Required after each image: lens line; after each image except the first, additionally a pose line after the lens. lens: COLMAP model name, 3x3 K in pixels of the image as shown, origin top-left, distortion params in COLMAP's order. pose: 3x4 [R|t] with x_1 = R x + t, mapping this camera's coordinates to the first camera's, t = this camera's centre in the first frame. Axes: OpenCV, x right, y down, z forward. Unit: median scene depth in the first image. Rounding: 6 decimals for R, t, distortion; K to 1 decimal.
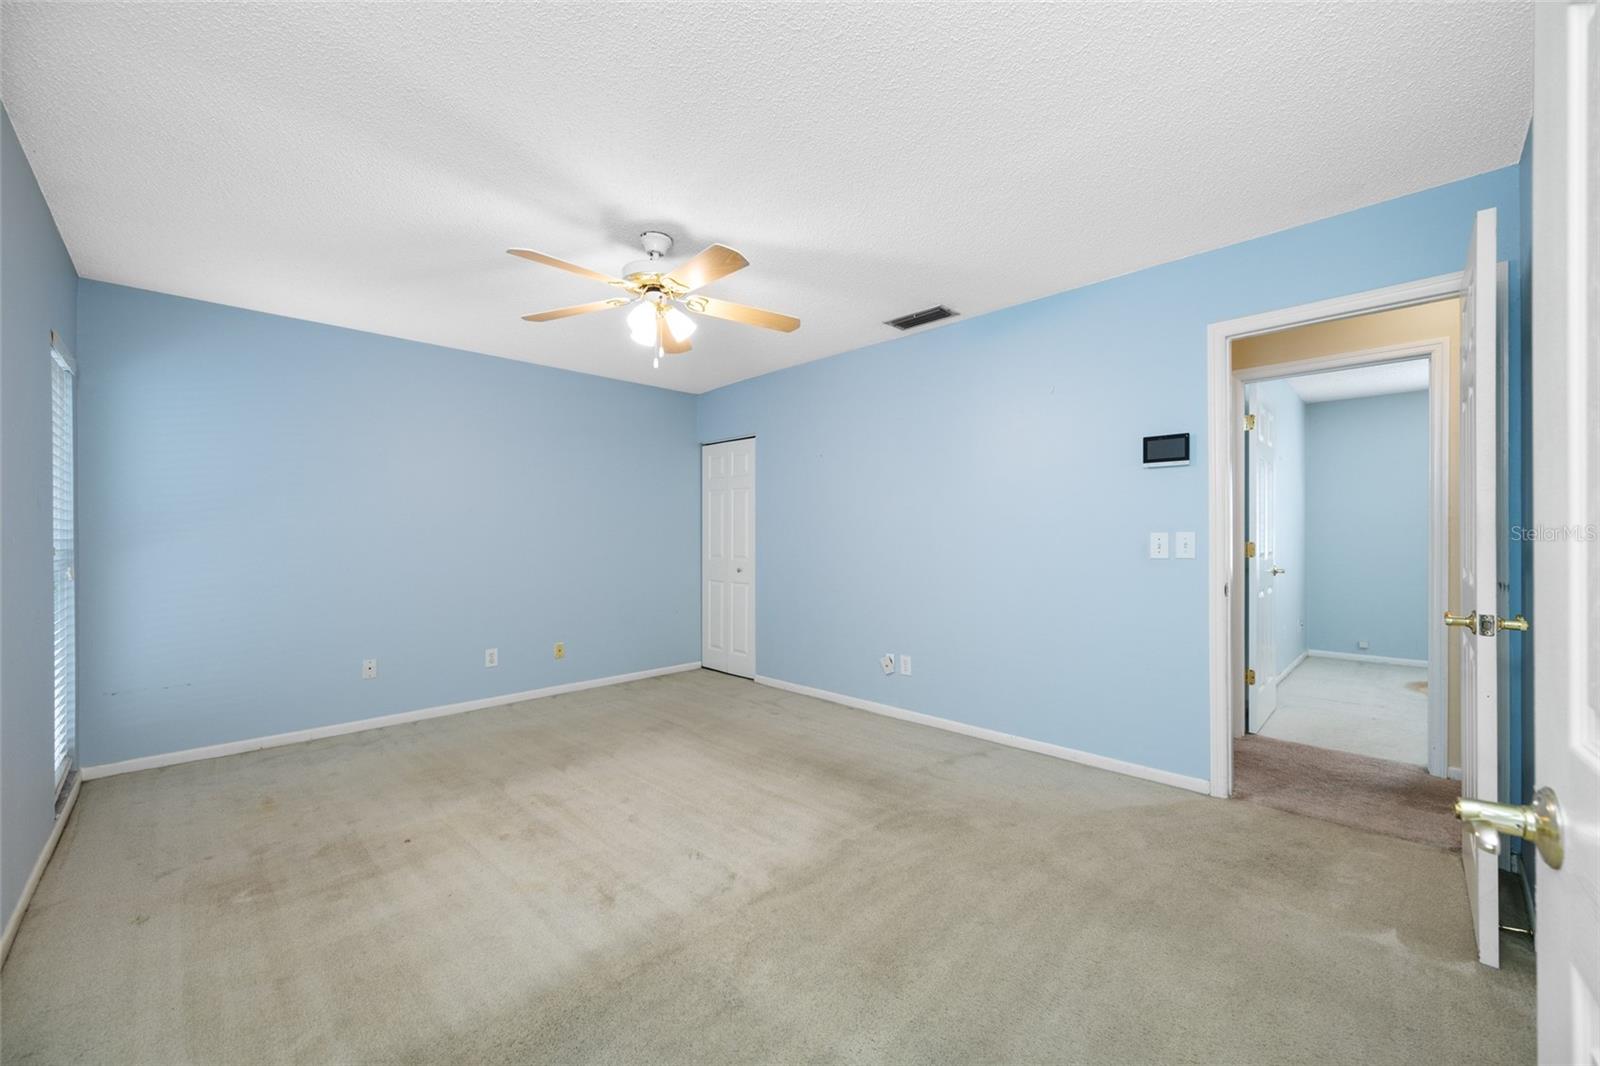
lens RADIAL K [[631.7, 0, 801.1], [0, 631.7, 535.8], [0, 0, 1]] dist [-0.001966, -0.000123]
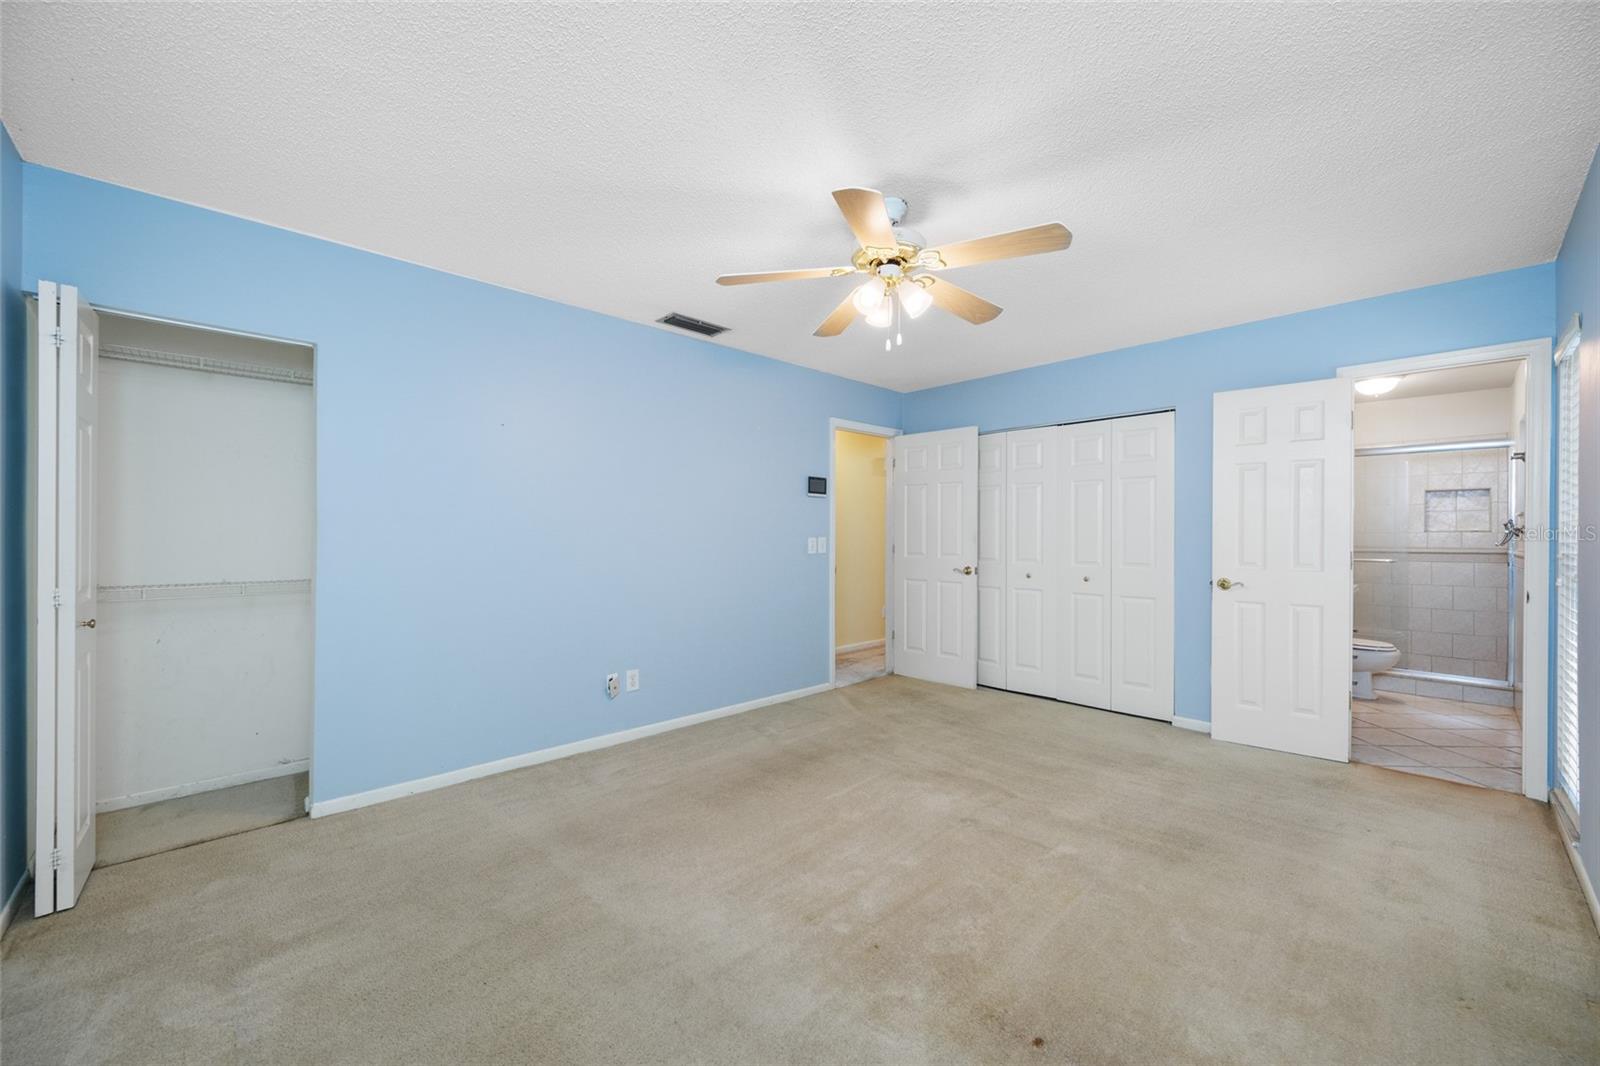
lens RADIAL K [[631.7, 0, 800.2], [0, 631.7, 535.5], [0, 0, 1]] dist [-0.001966, -0.000123]
pose [[-0.001184, 0.008721, 0.999961, -1.035713], [-0.001565, 0.999961, -0.008723, 0.003465], [-0.999998, -0.001575, -0.001170, 1.041223]]
